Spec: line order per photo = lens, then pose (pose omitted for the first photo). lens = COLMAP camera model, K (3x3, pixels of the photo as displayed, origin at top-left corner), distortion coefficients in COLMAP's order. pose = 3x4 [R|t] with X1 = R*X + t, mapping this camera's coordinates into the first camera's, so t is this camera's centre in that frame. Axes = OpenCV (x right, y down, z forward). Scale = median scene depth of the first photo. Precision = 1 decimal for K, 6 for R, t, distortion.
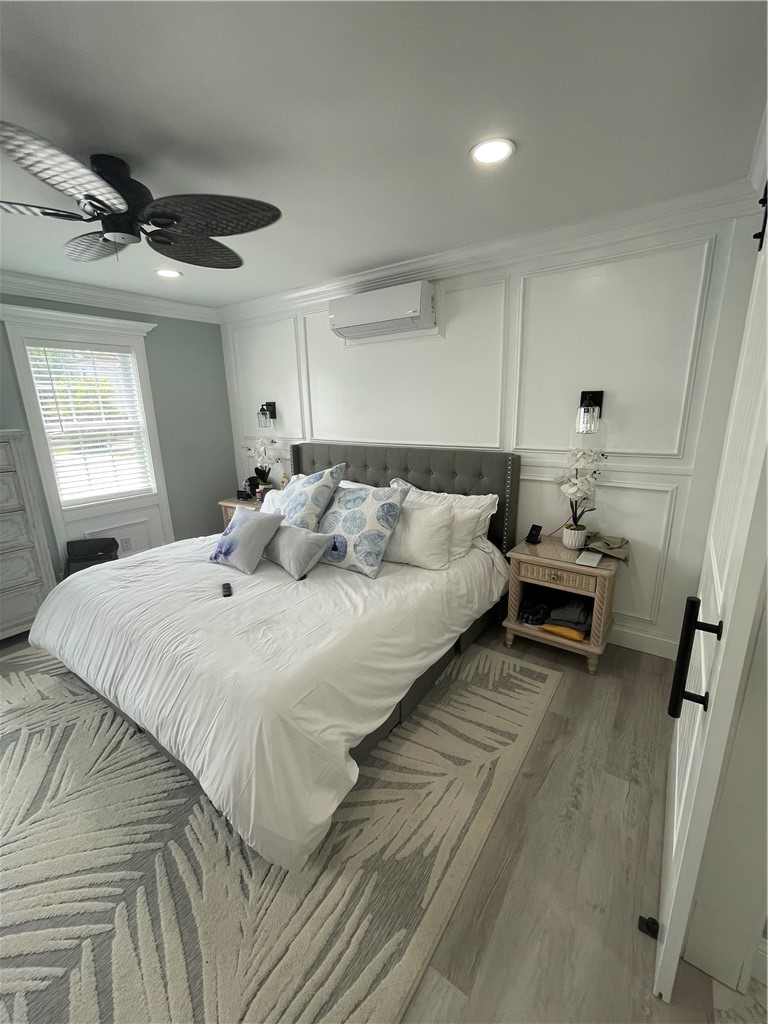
lens RADIAL K [[416.3, 0, 388.6], [0, 416.3, 512.0], [0, 0, 1]] dist [-0.006588, 0.002326]
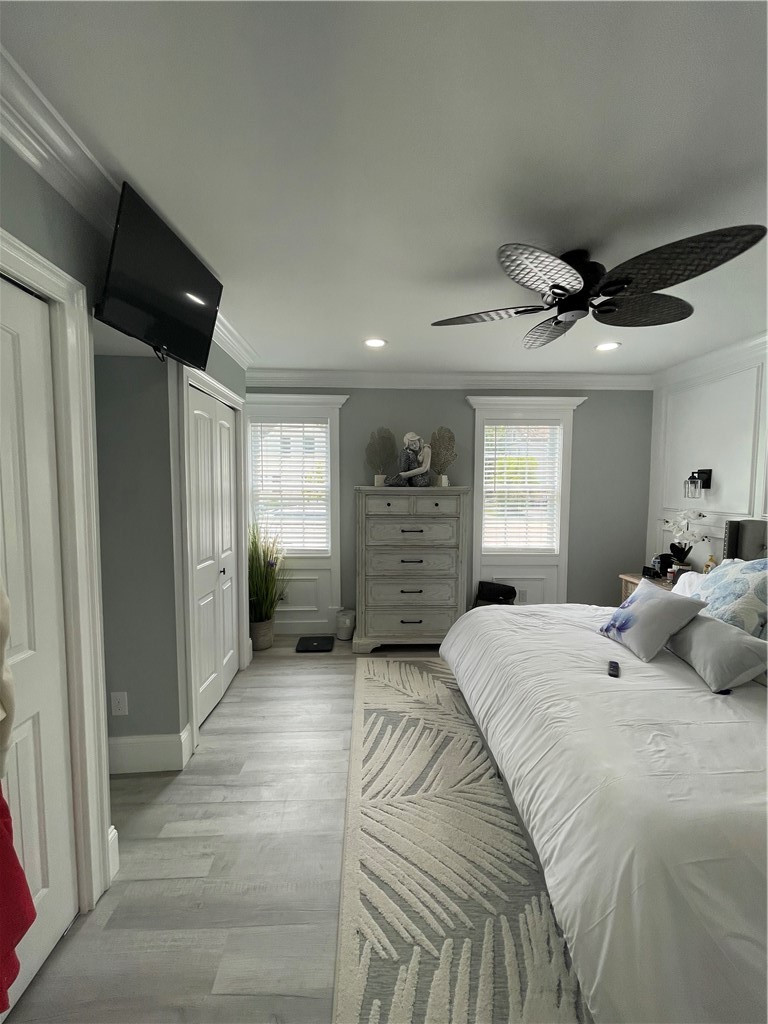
lens RADIAL K [[416.5, 0, 386.2], [0, 416.5, 511.9], [0, 0, 1]] dist [-0.012332, 0.007995]
pose [[0.610101, 0.077428, -0.788531, -0.017953], [-0.214827, 0.974099, -0.070567, 0.026924], [0.762644, 0.212451, 0.610933, 0.031965]]
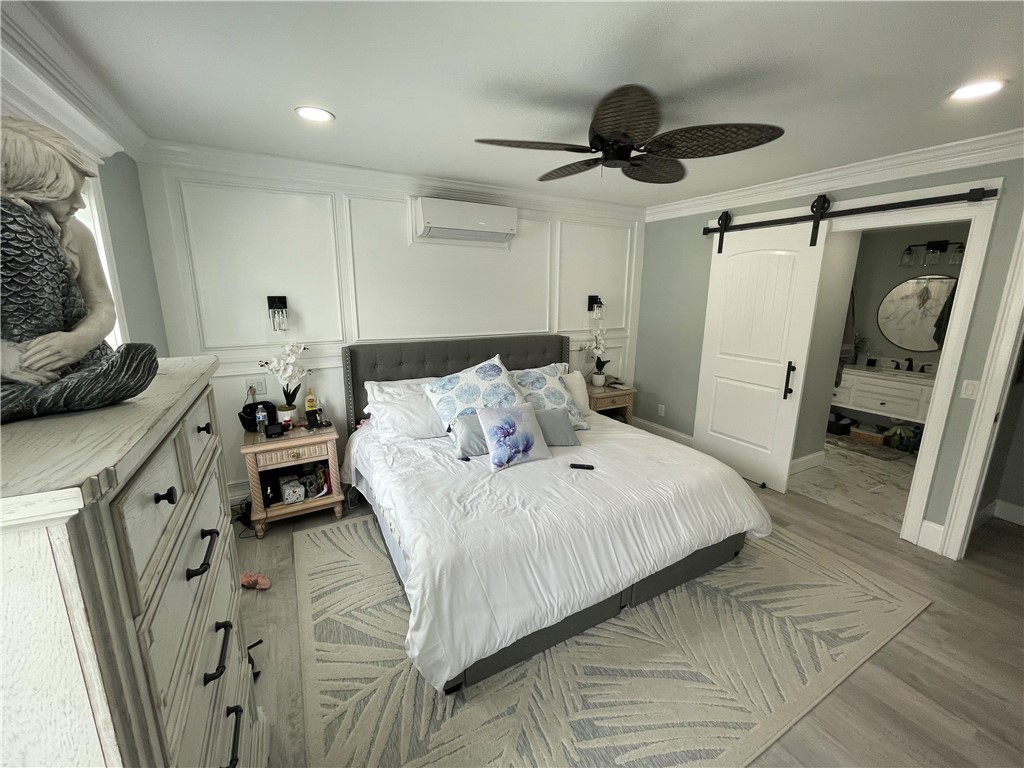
lens RADIAL K [[416.6, 0, 509.3], [0, 416.6, 380.9], [0, 0, 1]] dist [-0.002124, 0.000405]
pose [[0.440230, -0.165130, 0.882570, -1.288908], [0.207828, 0.974990, 0.078756, -0.152858], [-0.873502, 0.148752, 0.463538, 0.549769]]
